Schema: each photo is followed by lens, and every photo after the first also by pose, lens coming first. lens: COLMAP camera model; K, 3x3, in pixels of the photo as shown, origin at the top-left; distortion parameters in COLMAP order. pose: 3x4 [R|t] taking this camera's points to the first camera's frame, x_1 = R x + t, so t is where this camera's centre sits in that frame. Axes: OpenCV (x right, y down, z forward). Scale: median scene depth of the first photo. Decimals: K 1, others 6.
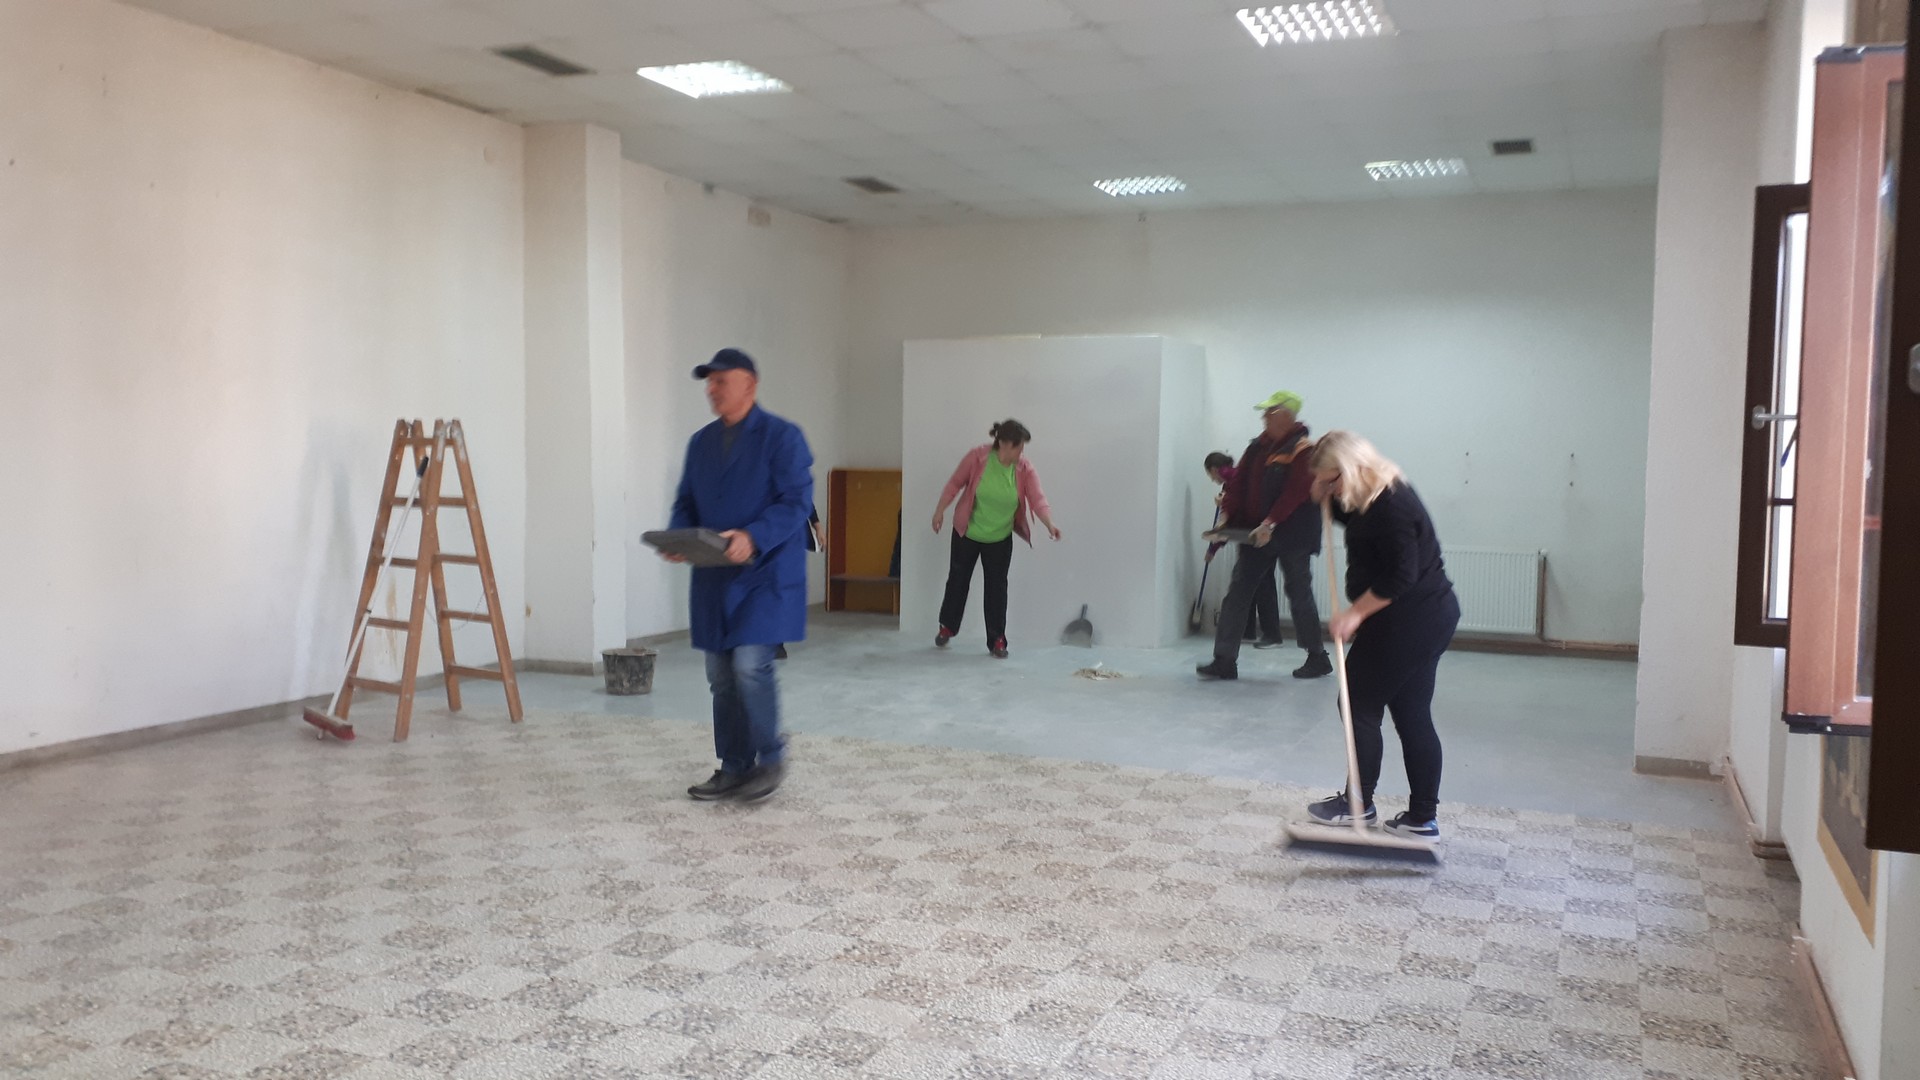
lens RADIAL K [[1536.0, 0, 960.0], [0, 1536.0, 540.0], [0, 0, 1]] dist [0.046250, -0.001268]
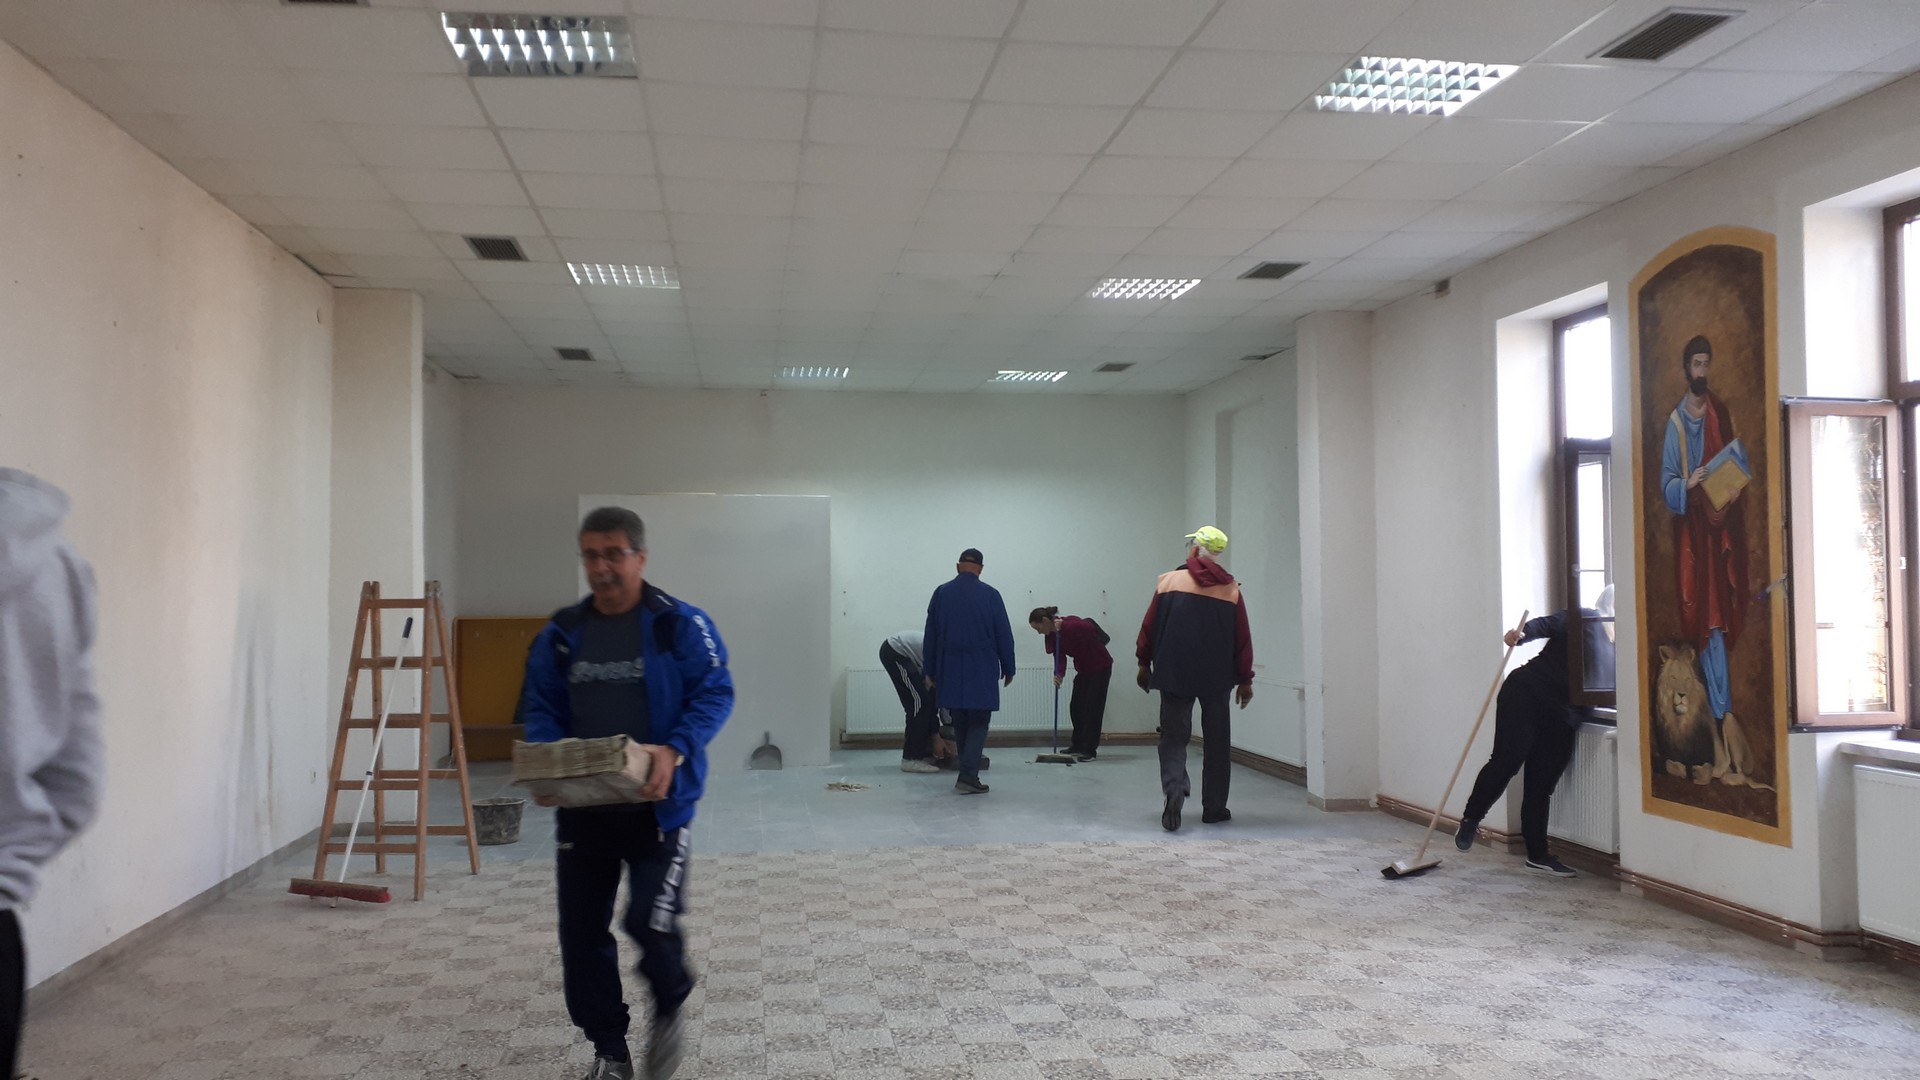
lens RADIAL K [[1484.1, 0, 960.0], [0, 1484.1, 540.0], [0, 0, 1]] dist [0.003859, 0.000235]
pose [[0.853330, -0.000685, 0.521370, -0.437791], [0.047625, 0.995921, -0.076638, -0.009979], [-0.519191, 0.090228, 0.849882, -0.021803]]
